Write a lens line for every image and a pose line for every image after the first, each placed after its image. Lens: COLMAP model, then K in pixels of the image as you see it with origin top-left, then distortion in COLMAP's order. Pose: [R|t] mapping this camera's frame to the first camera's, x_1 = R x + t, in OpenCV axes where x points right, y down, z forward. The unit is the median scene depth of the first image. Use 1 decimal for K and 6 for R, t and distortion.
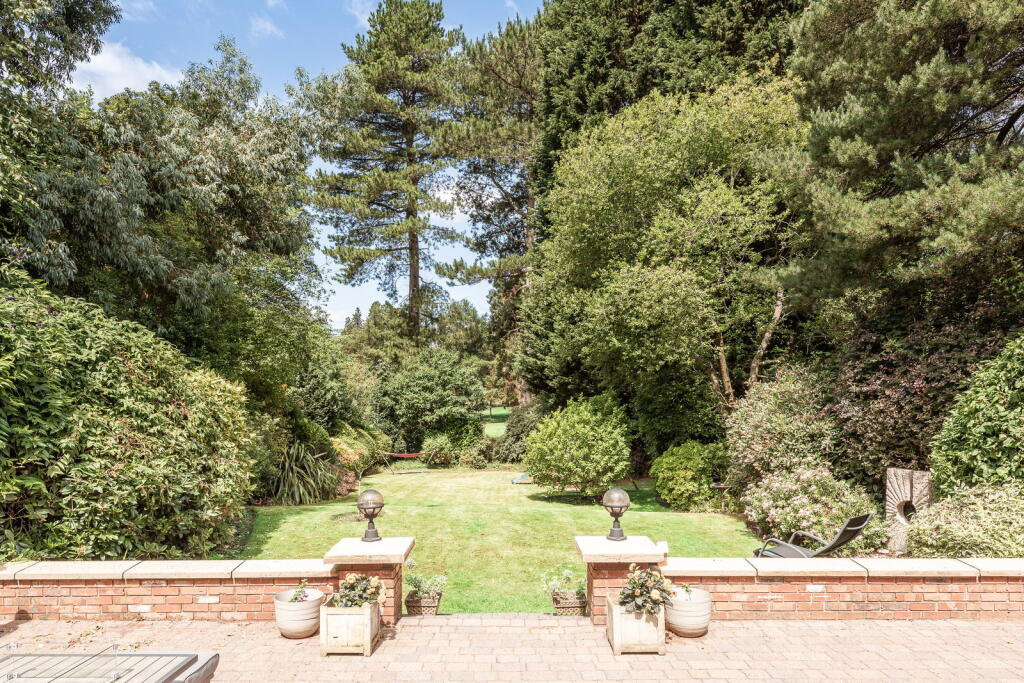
lens RADIAL K [[636.9, 0, 567.0], [0, 636.9, 411.9], [0, 0, 1]] dist [0.026396, -0.004917]
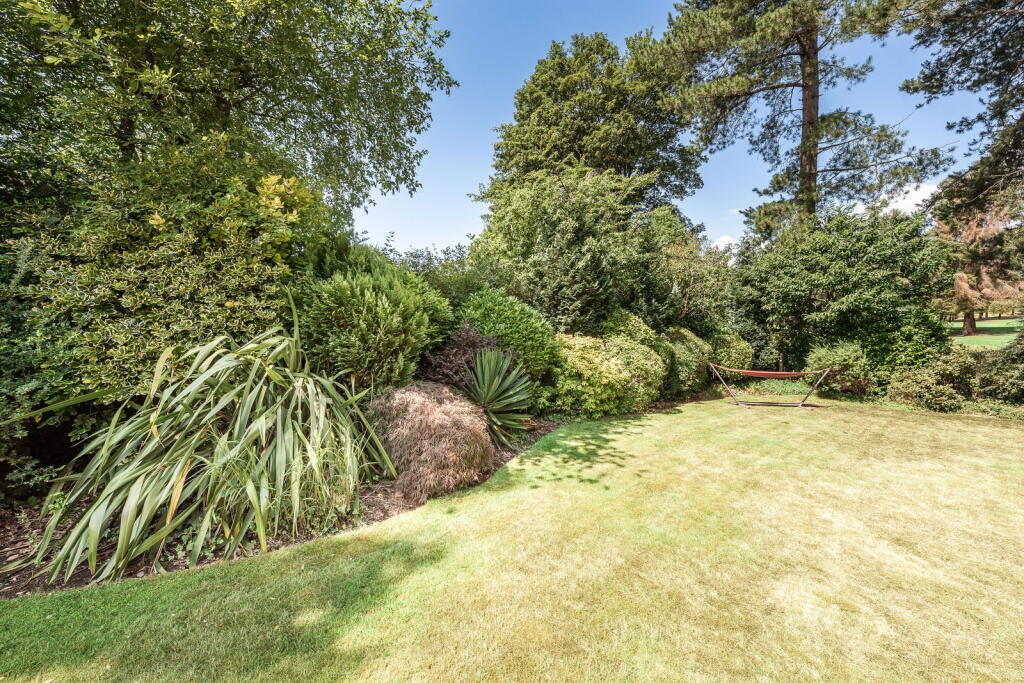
lens RADIAL K [[398.5, 0, 513.4], [0, 398.5, 342.4], [0, 0, 1]] dist [0.015364, -0.002377]
pose [[0.616053, 0.025085, -0.787305, -0.096522], [-0.000958, 0.999516, 0.031097, 0.025206], [0.787704, -0.018403, 0.615779, 0.541266]]
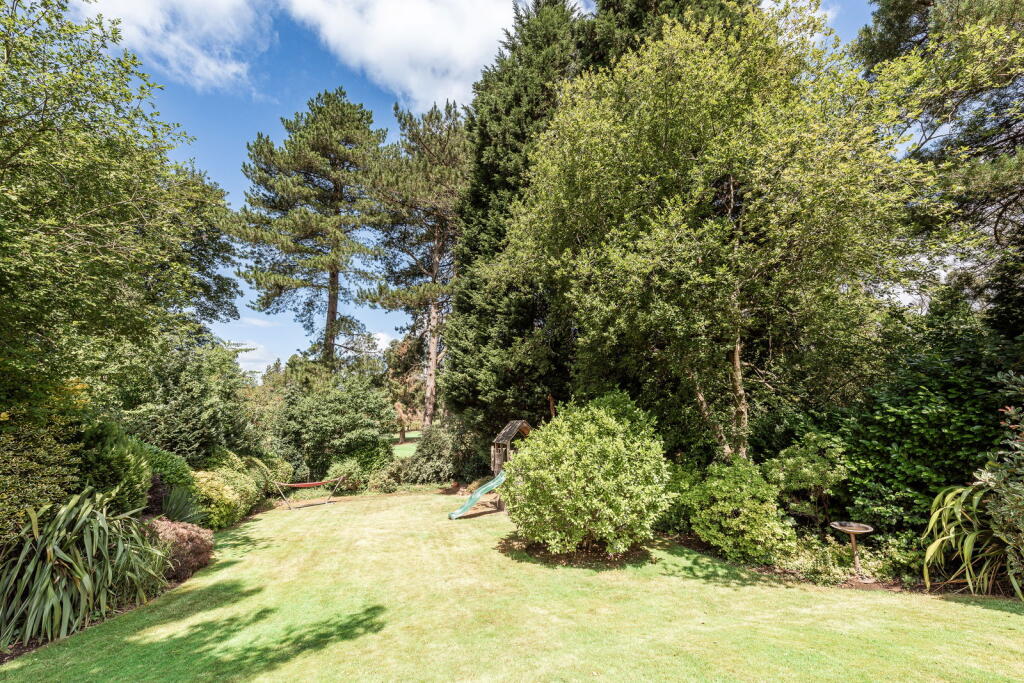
lens RADIAL K [[398.5, 0, 530.9], [0, 398.5, 344.3], [0, 0, 1]] dist [0.015364, -0.002377]
pose [[0.970653, 0.024252, 0.239257, -0.079614], [0.029572, 0.975314, -0.218834, 0.007065], [-0.238658, 0.219487, 0.945975, 0.314178]]
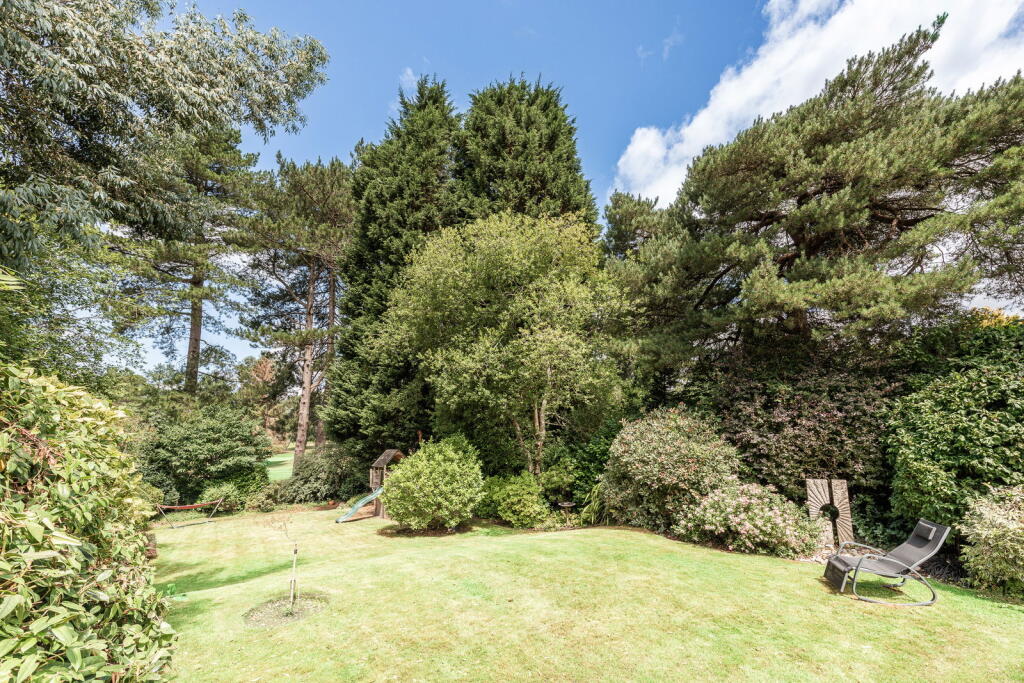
lens RADIAL K [[398.5, 0, 527.7], [0, 398.5, 392.8], [0, 0, 1]] dist [0.015364, -0.002377]
pose [[0.856669, 0.040992, 0.514235, -0.119203], [0.038584, 0.988954, -0.143112, 0.001897], [-0.514421, 0.142441, 0.845625, 0.150919]]
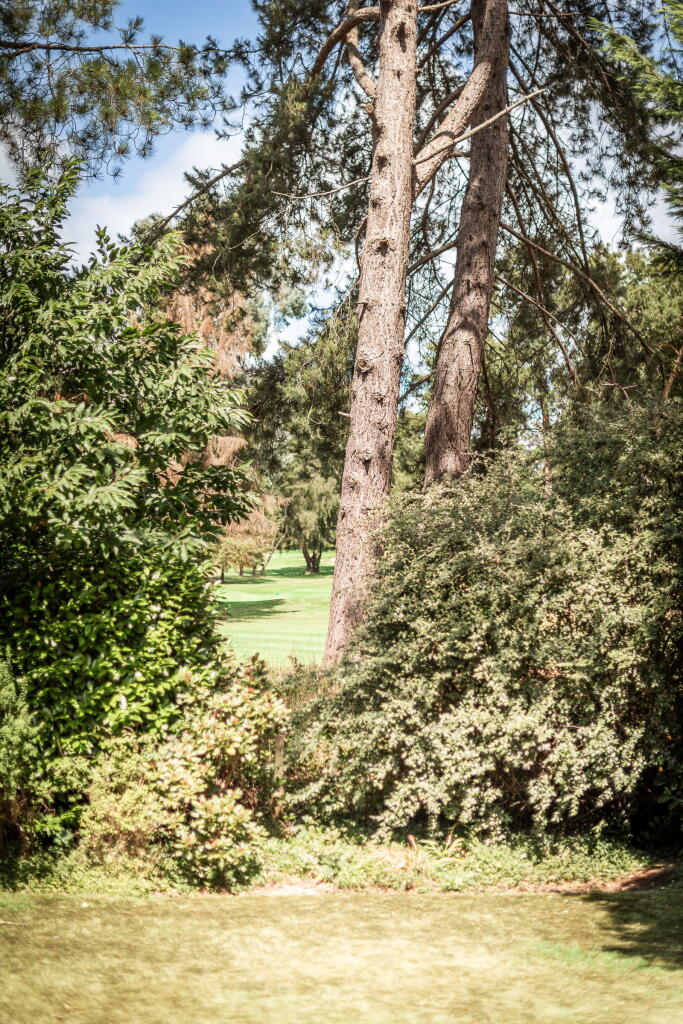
lens RADIAL K [[1476.0, 0, 341.3], [0, 1476.0, 520.0], [0, 0, 1]] dist [-0.022331, 0.000000]
pose [[0.998707, 0.025047, 0.044232, -0.128071], [-0.022236, 0.997769, -0.062952, 0.025323], [-0.045710, 0.061887, 0.997036, 0.662392]]
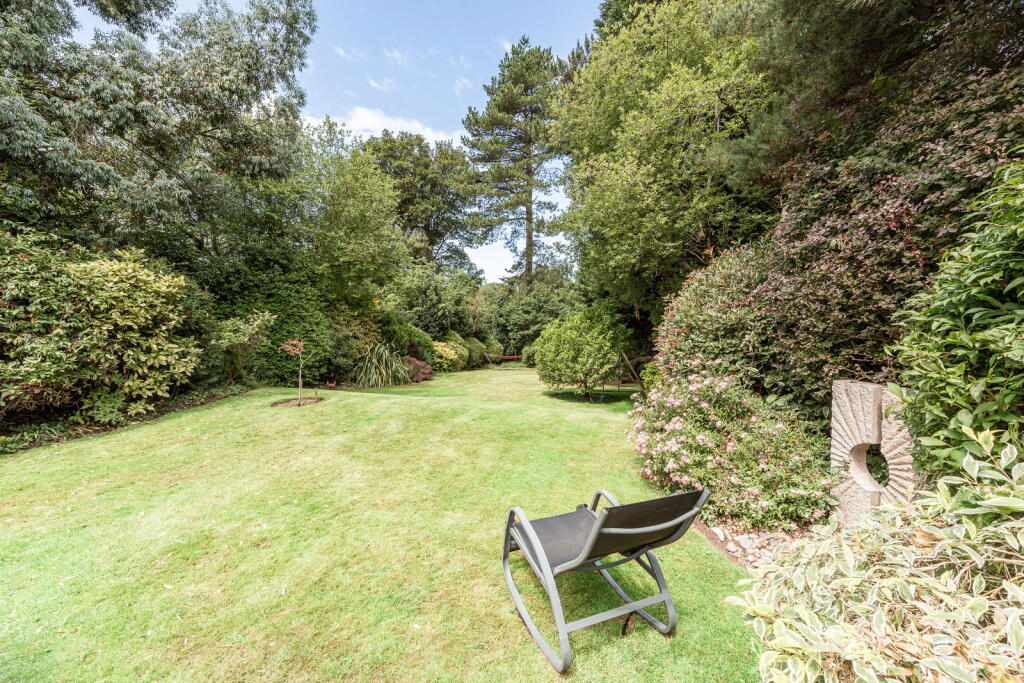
lens RADIAL K [[398.5, 0, 551.8], [0, 398.5, 334.3], [0, 0, 1]] dist [0.015364, -0.002377]
pose [[0.956701, 0.015317, -0.290670, 0.097862], [-0.016229, 0.999868, -0.000727, 0.013919], [0.290621, 0.005413, 0.956823, 0.158987]]
